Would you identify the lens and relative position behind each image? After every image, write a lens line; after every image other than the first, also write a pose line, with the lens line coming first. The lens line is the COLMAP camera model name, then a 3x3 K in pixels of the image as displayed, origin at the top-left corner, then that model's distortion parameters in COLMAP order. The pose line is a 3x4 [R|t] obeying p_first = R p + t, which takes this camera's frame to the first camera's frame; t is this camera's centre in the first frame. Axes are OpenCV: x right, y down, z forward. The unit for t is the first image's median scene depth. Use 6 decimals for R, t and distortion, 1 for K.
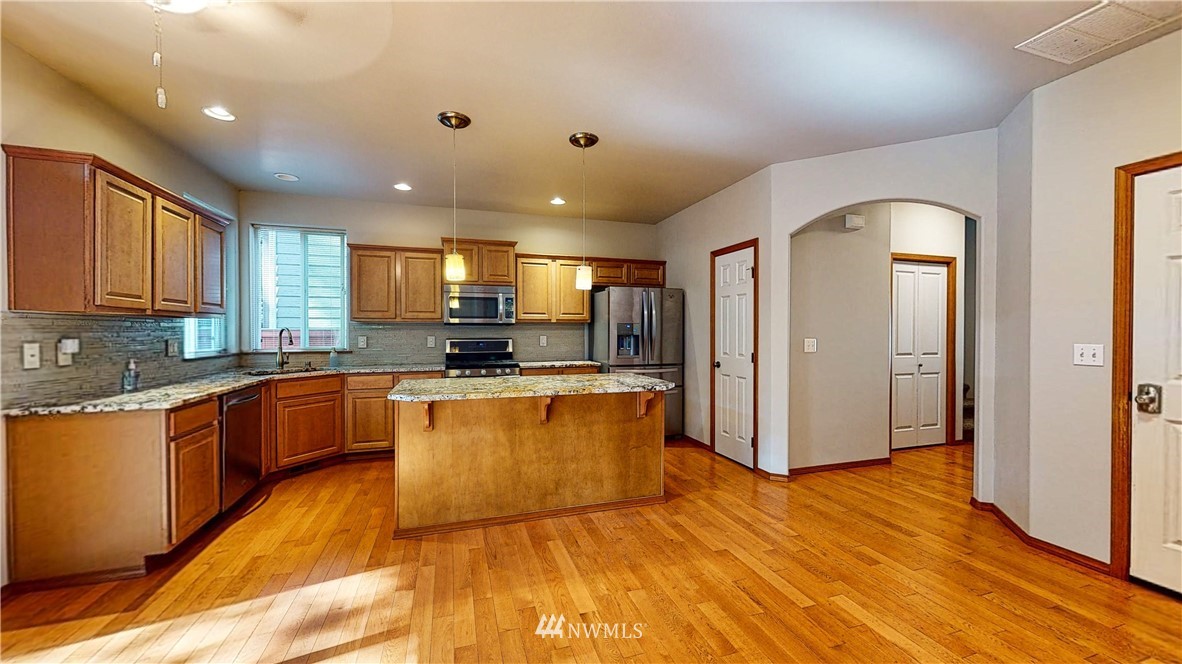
lens RADIAL K [[437.1, 0, 595.4], [0, 437.1, 331.1], [0, 0, 1]] dist [-0.000662, 0.000207]
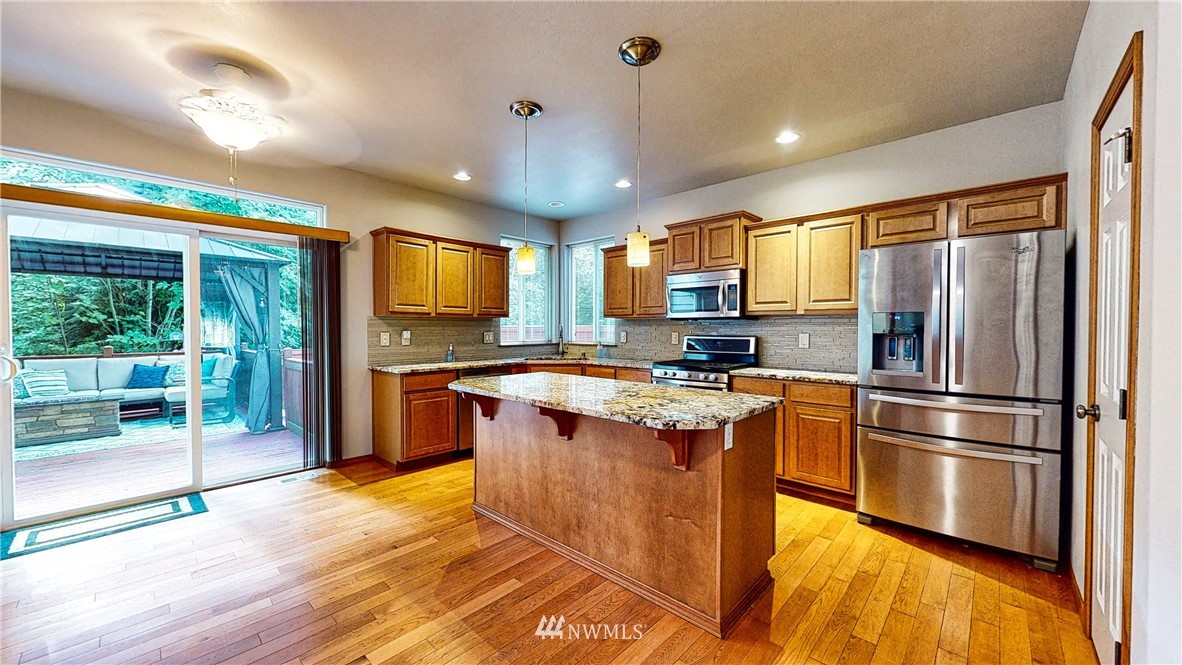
lens RADIAL K [[437.1, 0, 587.1], [0, 437.1, 332.6], [0, 0, 1]] dist [-0.000662, 0.000207]
pose [[0.478288, 0.009052, -0.878157, 0.403465], [-0.002128, 0.999956, 0.009149, 0.004026], [0.878201, -0.002507, 0.478286, 0.429979]]
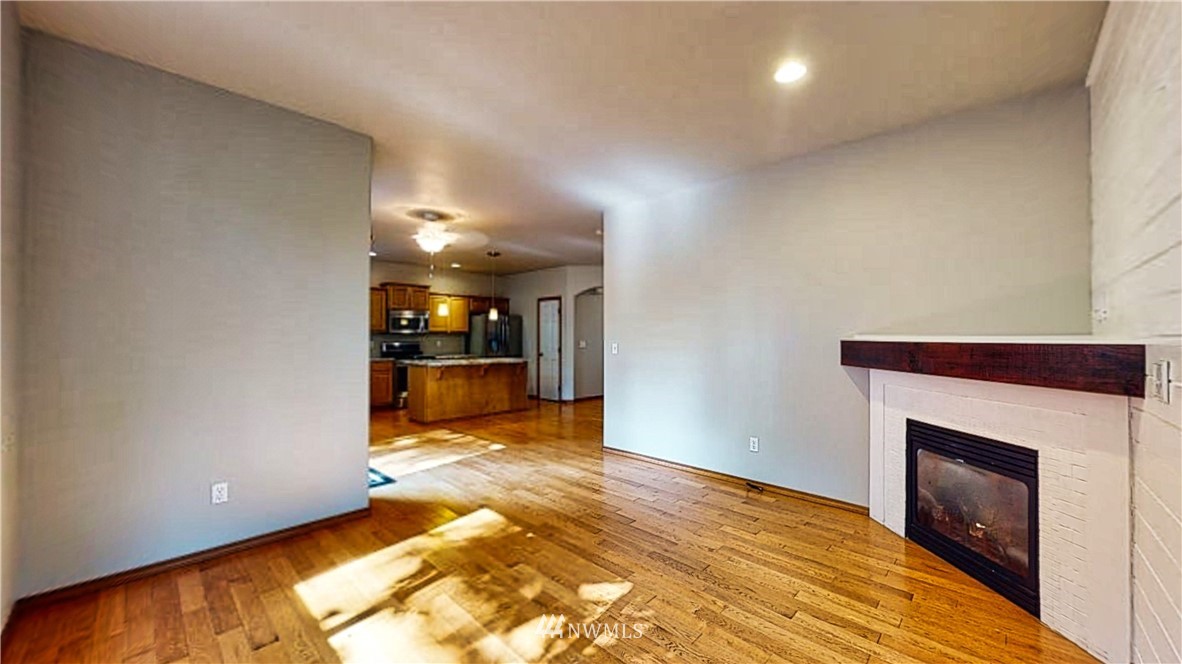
lens RADIAL K [[437.1, 0, 594.8], [0, 437.1, 334.6], [0, 0, 1]] dist [-0.000662, 0.000207]
pose [[0.881910, 0.003596, 0.471404, -0.462178], [-0.001113, 0.999984, -0.005547, -0.004347], [-0.471416, 0.004367, 0.881900, -0.914045]]
